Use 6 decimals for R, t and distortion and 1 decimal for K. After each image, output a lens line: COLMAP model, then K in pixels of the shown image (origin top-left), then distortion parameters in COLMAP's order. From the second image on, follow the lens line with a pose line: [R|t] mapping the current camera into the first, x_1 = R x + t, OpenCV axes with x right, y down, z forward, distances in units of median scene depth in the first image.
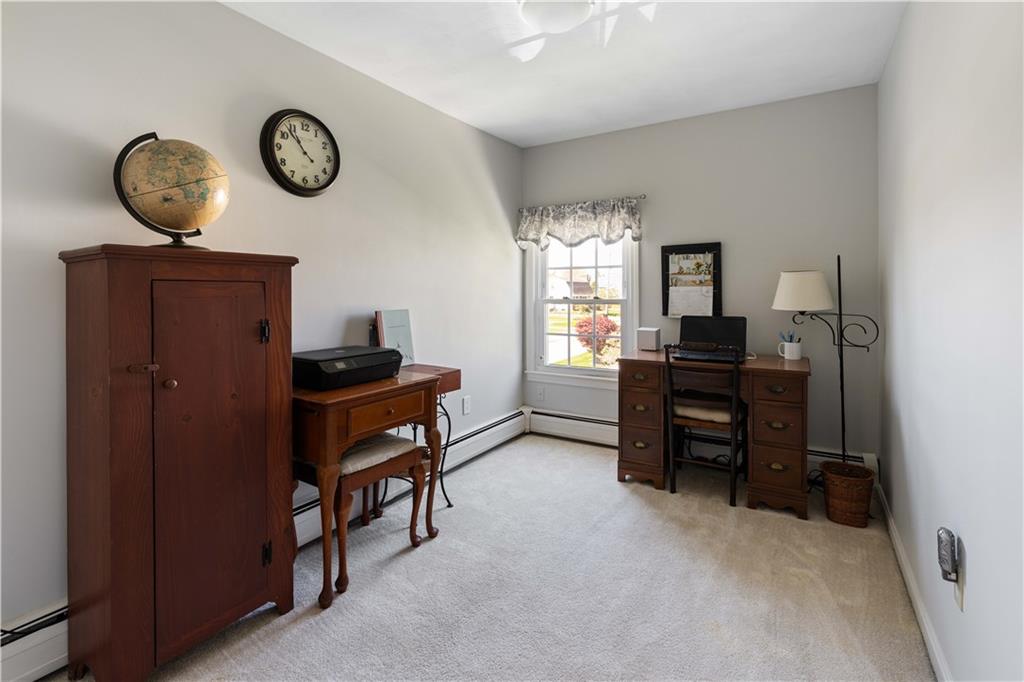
lens RADIAL K [[472.1, 0, 513.2], [0, 472.1, 348.7], [0, 0, 1]] dist [0.001215, 0.000573]
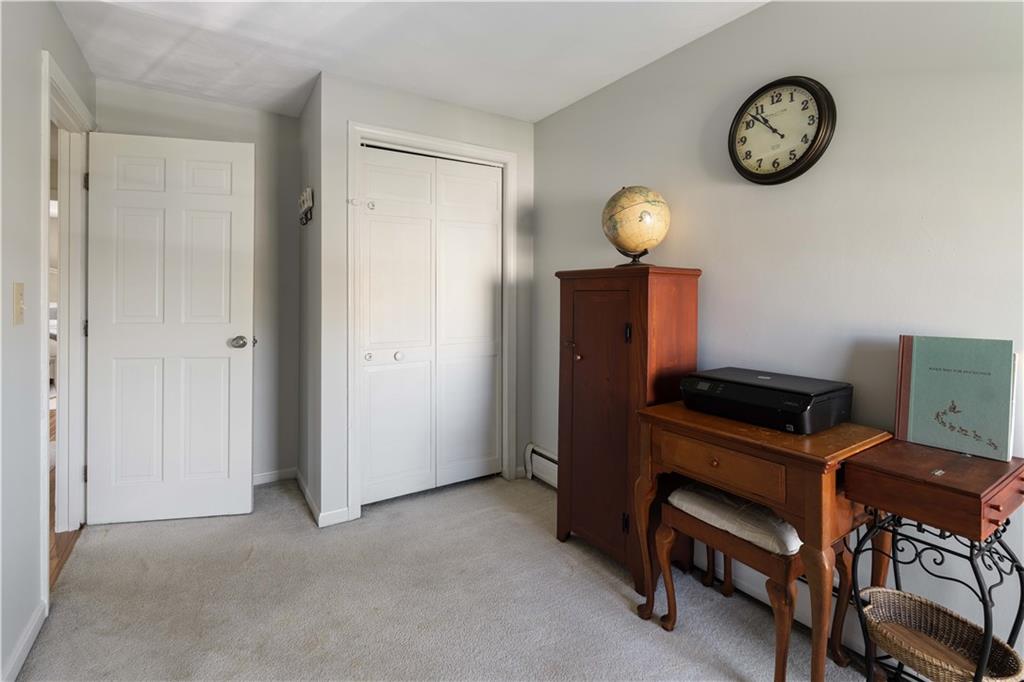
lens RADIAL K [[468.5, 0, 510.4], [0, 468.5, 326.6], [0, 0, 1]] dist [-0.001517, 0.000782]
pose [[-0.415803, 0.077796, -0.906121, 0.530916], [-0.100134, 0.986361, 0.130634, -0.145324], [0.903925, 0.145051, -0.402342, 0.999934]]
